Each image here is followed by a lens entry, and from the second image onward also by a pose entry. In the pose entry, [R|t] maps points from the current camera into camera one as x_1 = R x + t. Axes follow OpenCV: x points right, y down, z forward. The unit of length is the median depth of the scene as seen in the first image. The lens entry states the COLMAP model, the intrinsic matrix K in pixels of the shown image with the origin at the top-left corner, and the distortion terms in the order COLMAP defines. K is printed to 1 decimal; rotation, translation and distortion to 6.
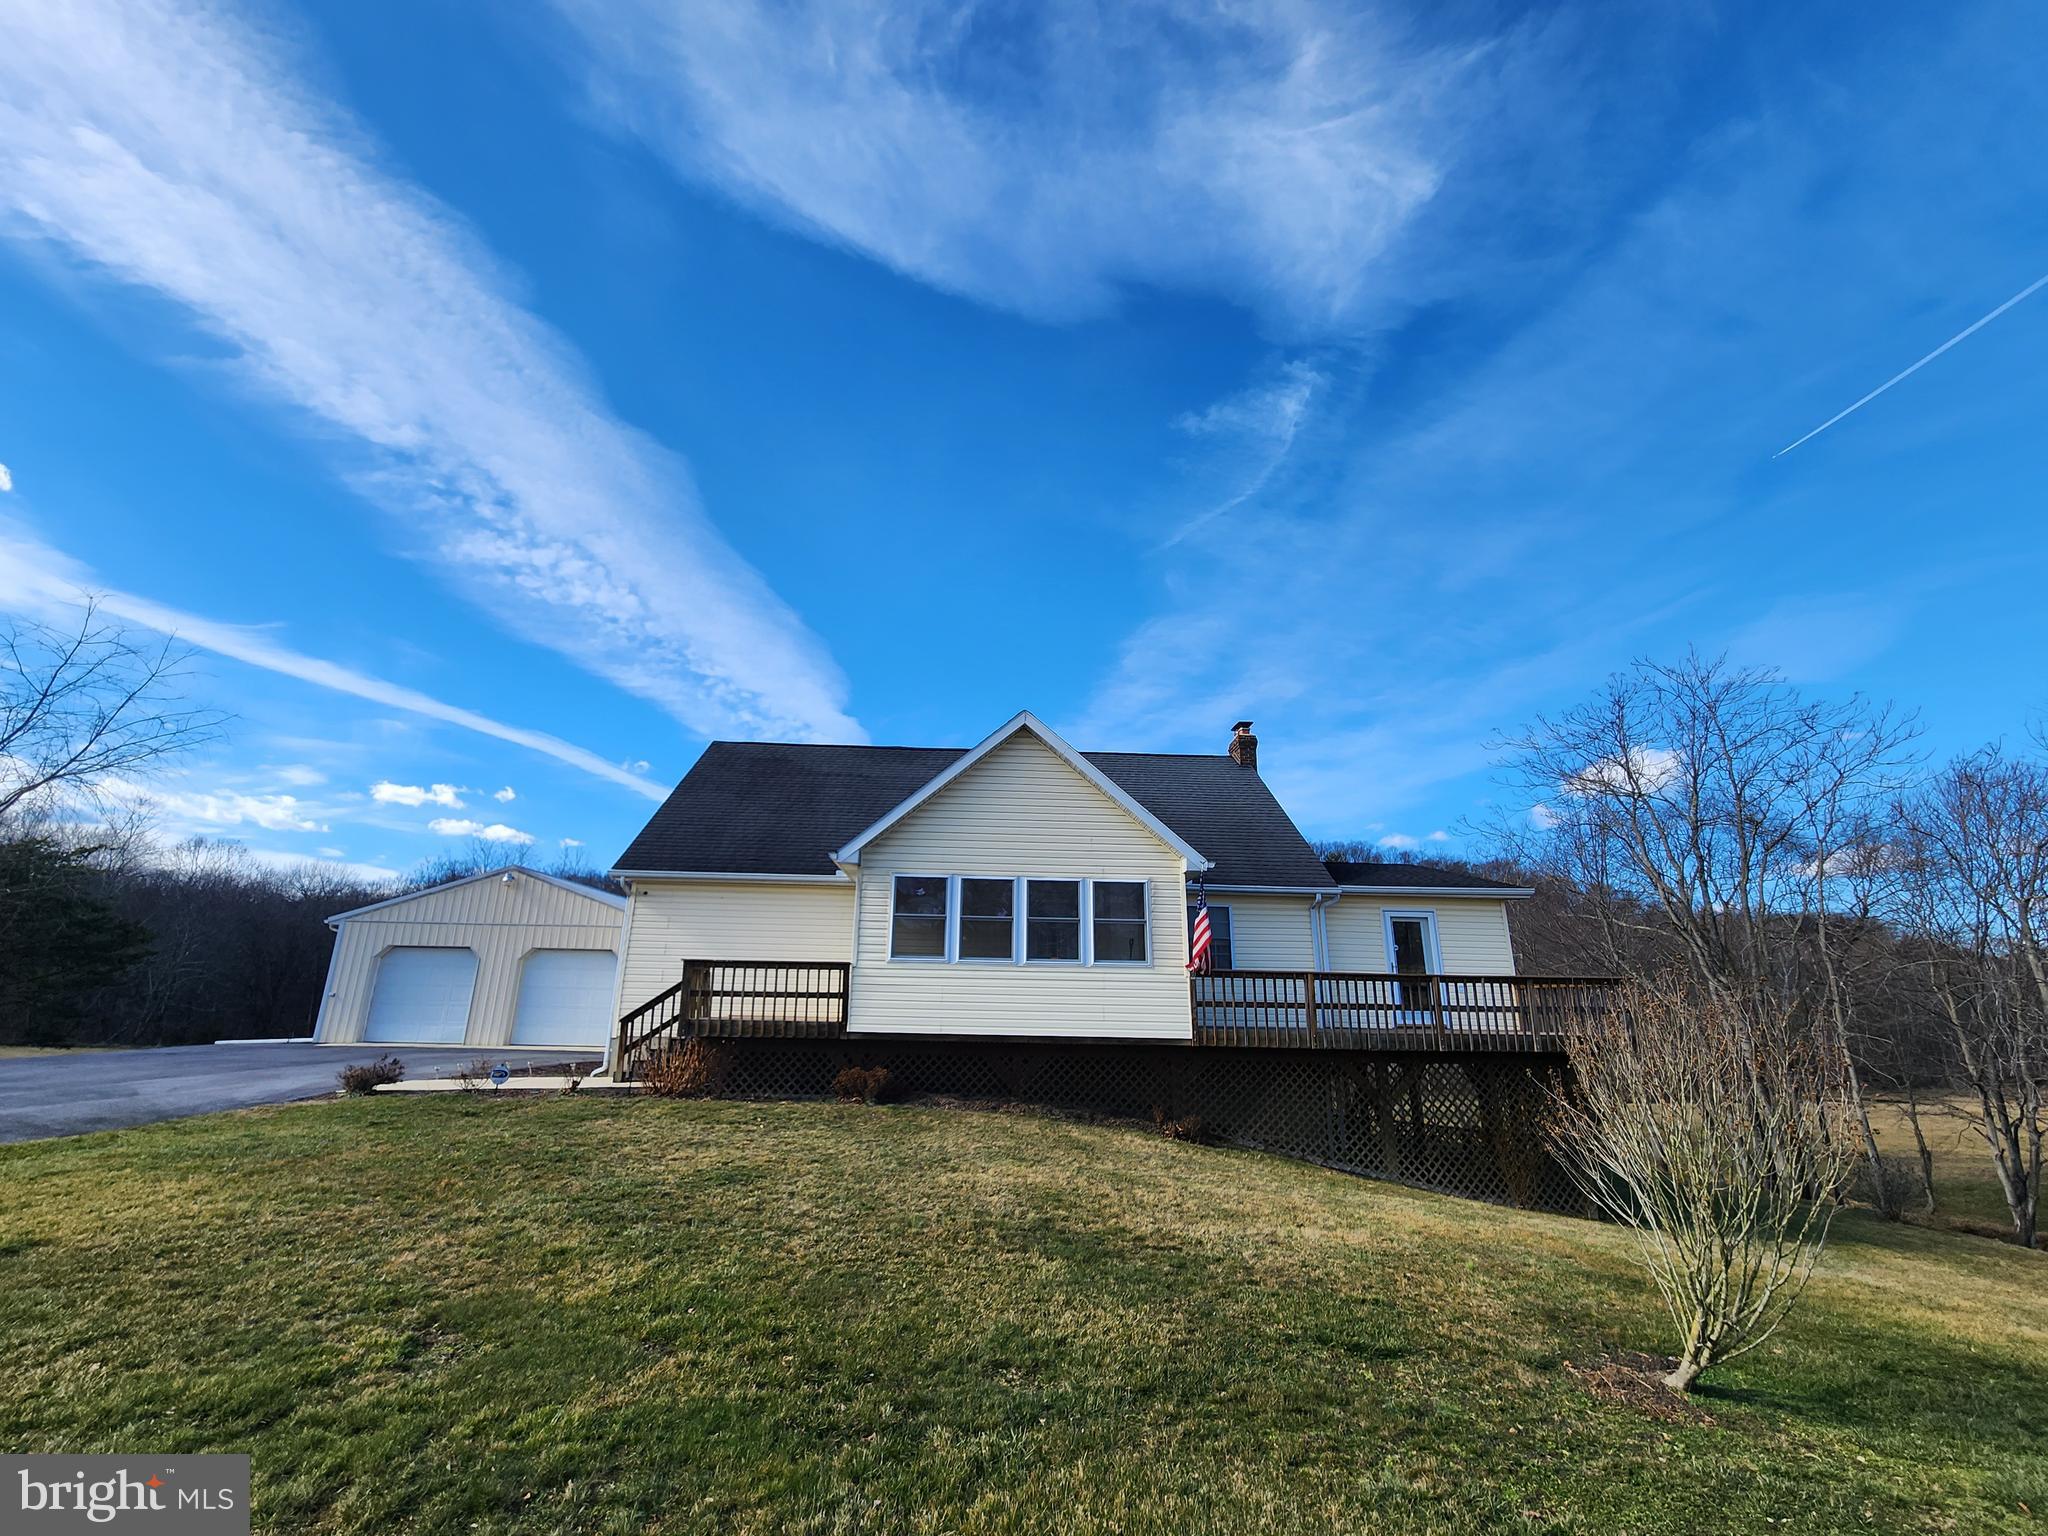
lens RADIAL K [[827.9, 0, 1006.4], [0, 827.9, 768.2], [0, 0, 1]] dist [0.001087, -0.000061]
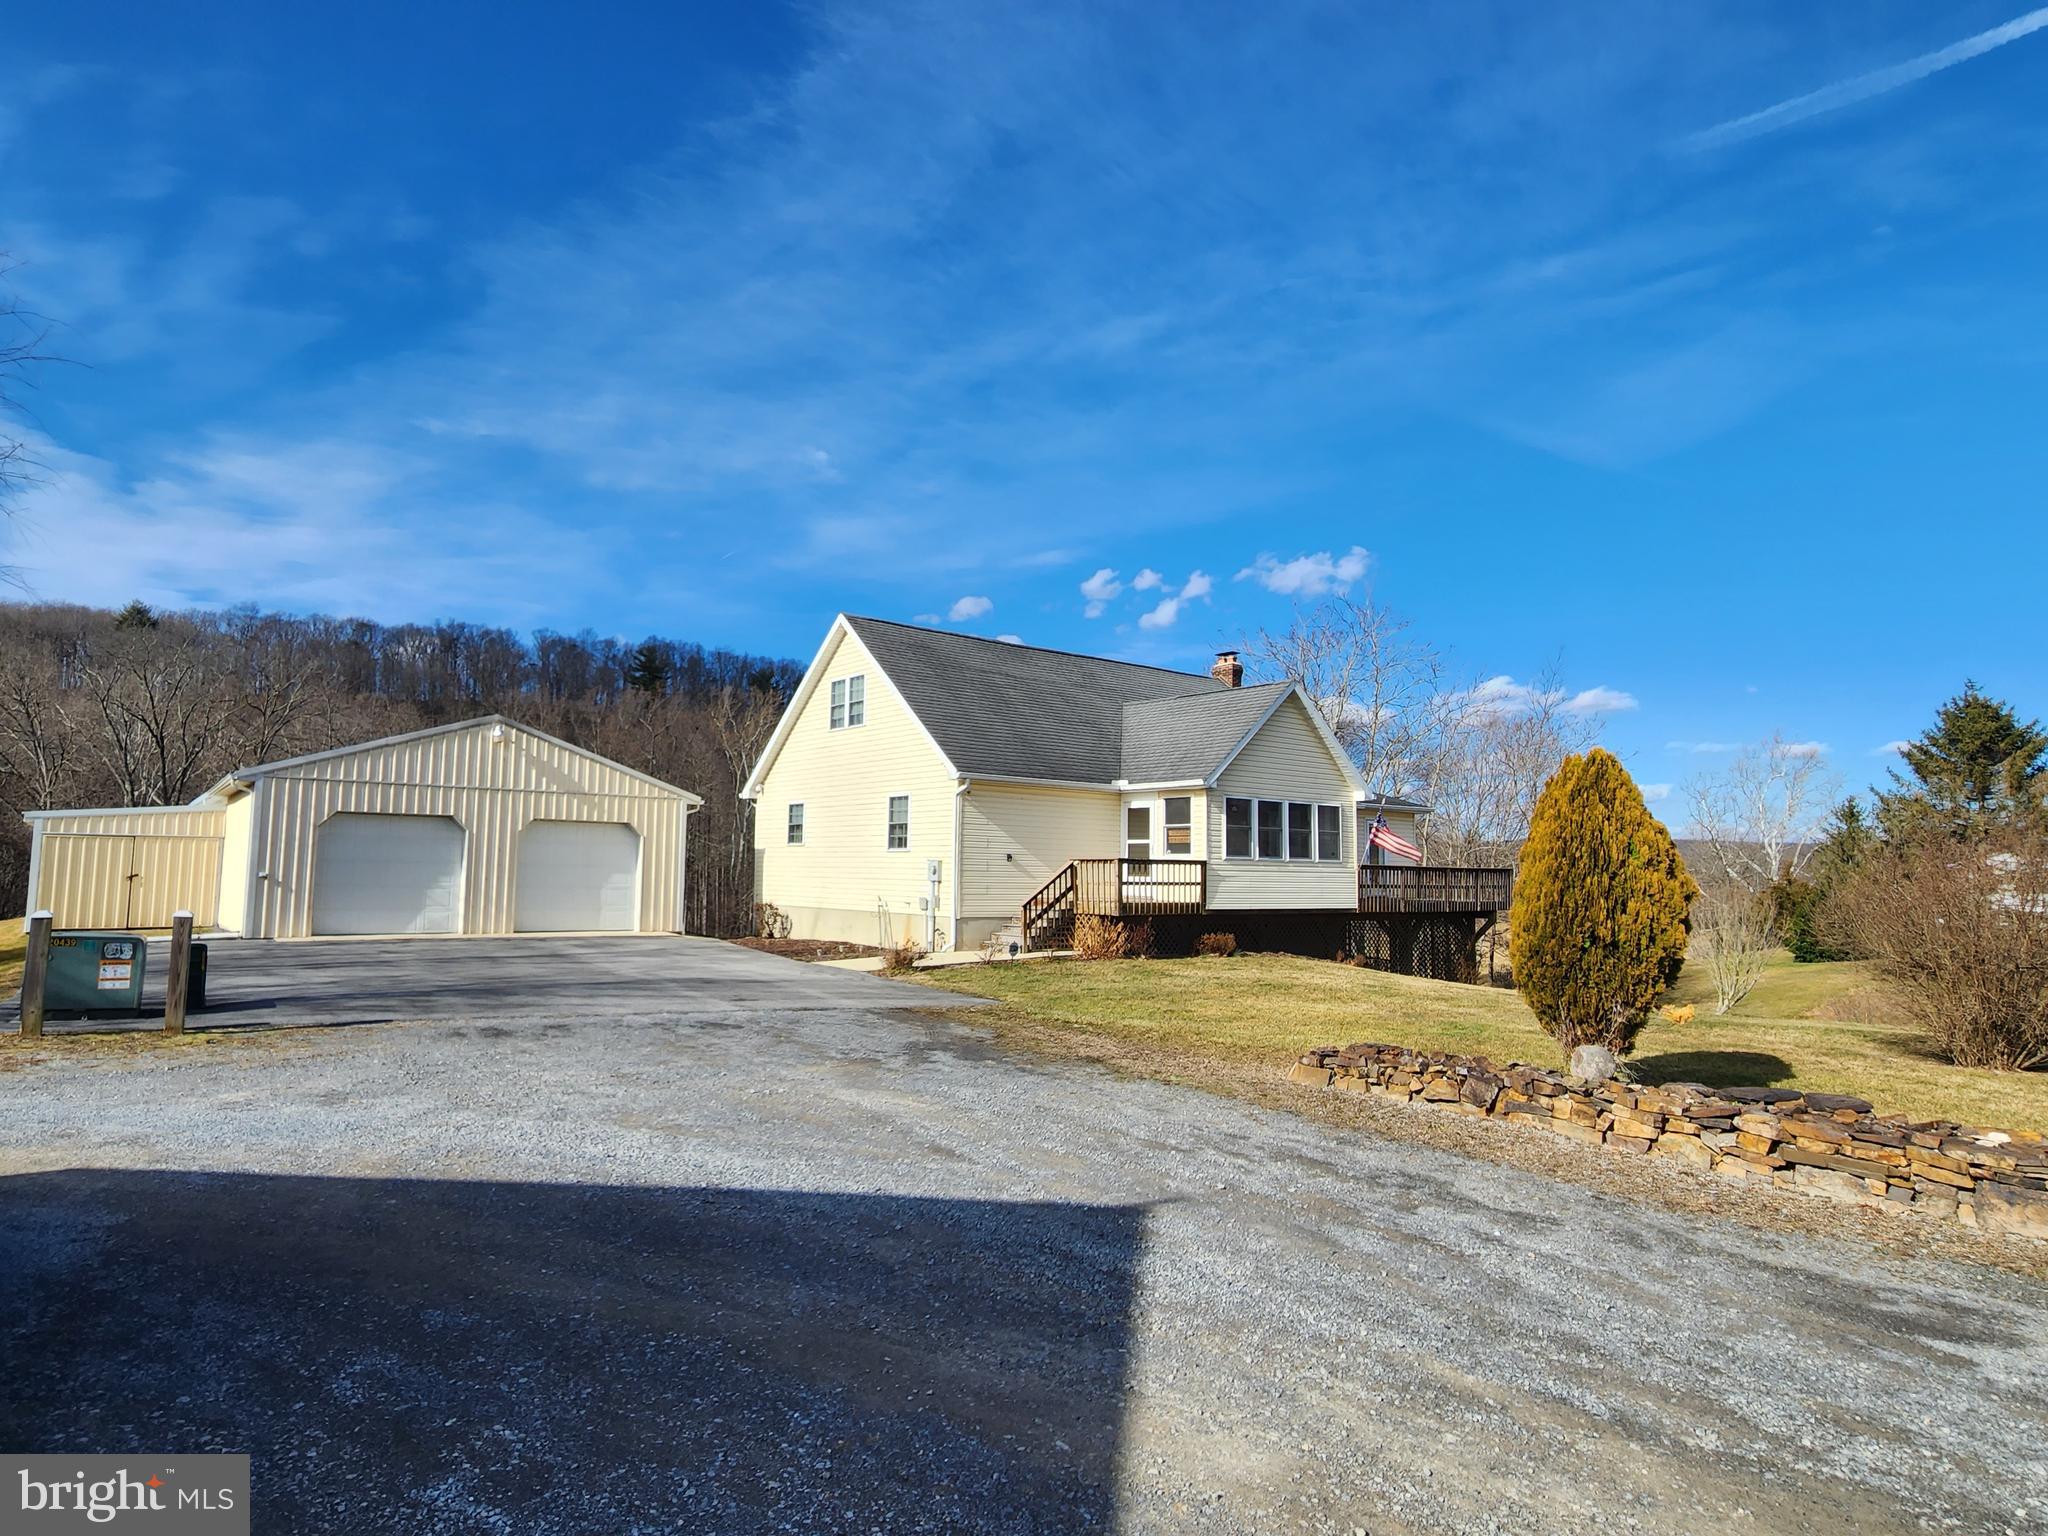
lens RADIAL K [[1156.9, 0, 1008.2], [0, 1156.9, 764.0], [0, 0, 1]] dist [0.002744, 0.001513]
pose [[0.808632, 0.050918, 0.586107, -1.546358], [-0.163967, 0.976278, 0.141405, -0.131934], [-0.565003, -0.210447, 0.797799, -0.291005]]
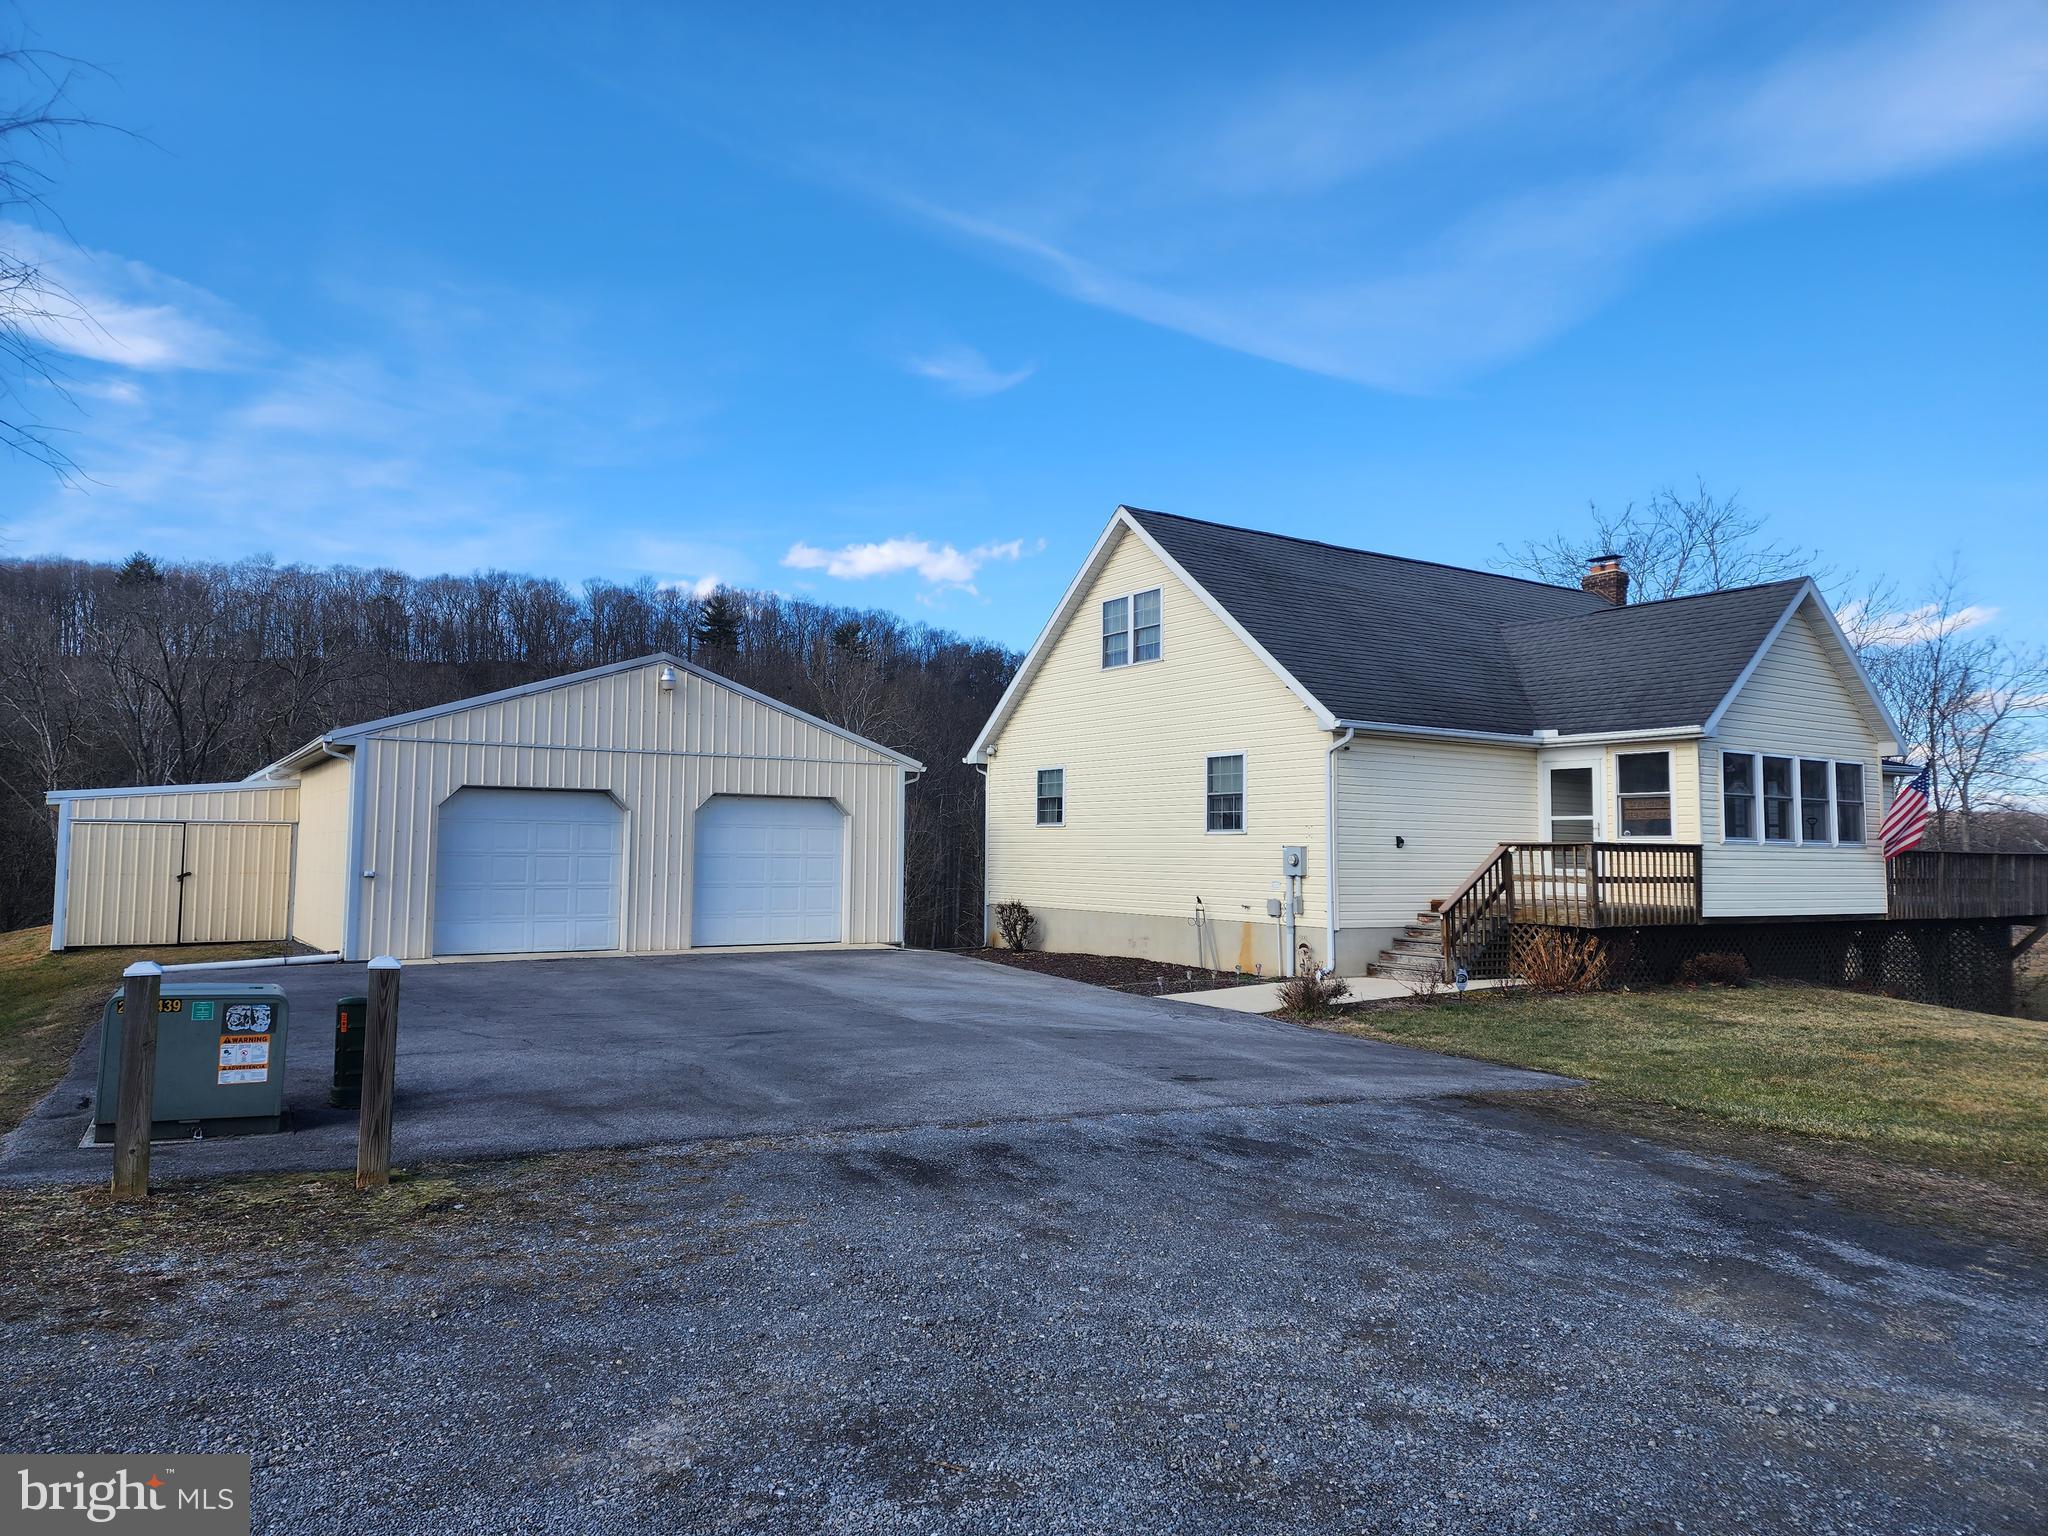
lens RADIAL K [[1336.1, 0, 1015.9], [0, 1336.1, 763.0], [0, 0, 1]] dist [0.100161, -0.086617]
pose [[0.851863, 0.026834, 0.523077, -1.604323], [-0.139859, 0.974078, 0.177798, -0.015789], [-0.504746, -0.224616, 0.833534, 0.142331]]
